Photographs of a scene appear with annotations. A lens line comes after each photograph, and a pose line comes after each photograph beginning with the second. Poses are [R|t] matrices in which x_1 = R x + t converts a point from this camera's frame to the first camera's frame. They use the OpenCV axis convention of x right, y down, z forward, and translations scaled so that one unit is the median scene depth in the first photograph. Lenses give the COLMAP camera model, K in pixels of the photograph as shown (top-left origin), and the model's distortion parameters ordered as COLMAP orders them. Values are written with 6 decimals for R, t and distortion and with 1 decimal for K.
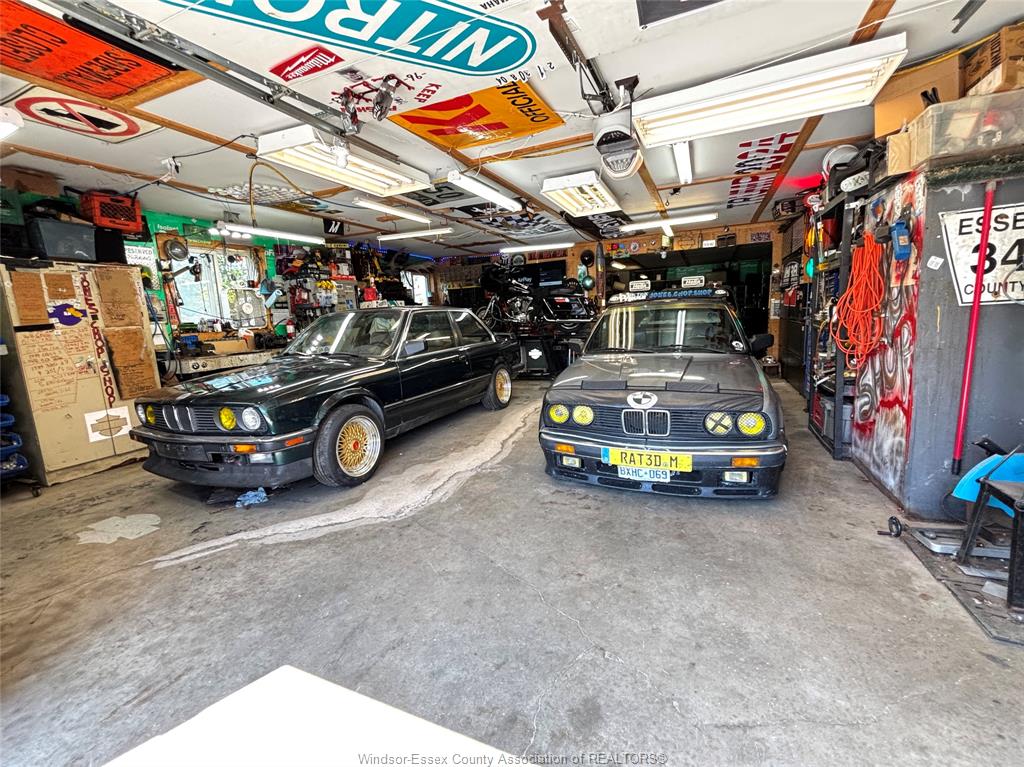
lens RADIAL K [[436.6, 0, 512.0], [0, 436.6, 383.5], [0, 0, 1]] dist [-0.002141, -0.000965]
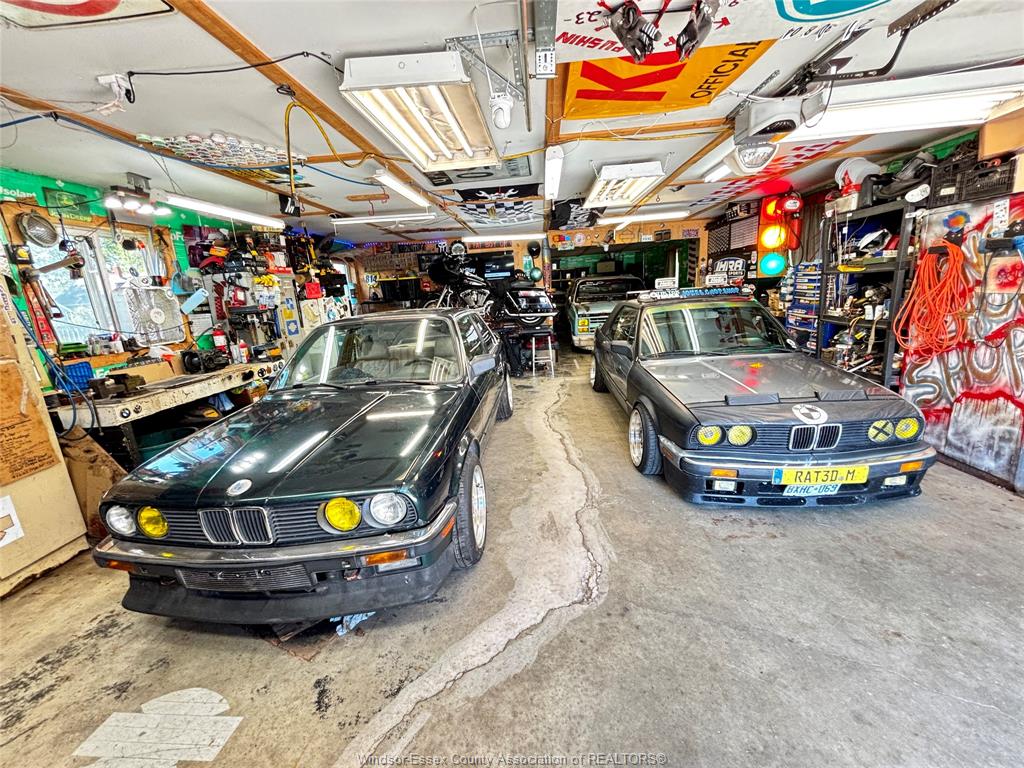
lens RADIAL K [[415.7, 0, 512.0], [0, 415.7, 384.0], [0, 0, 1]] dist [0.000105, 0.000705]
pose [[0.942191, -0.086210, 0.323795, -0.326793], [0.070530, 0.995711, 0.059876, -0.069543], [-0.327568, -0.033577, 0.944231, 0.192441]]
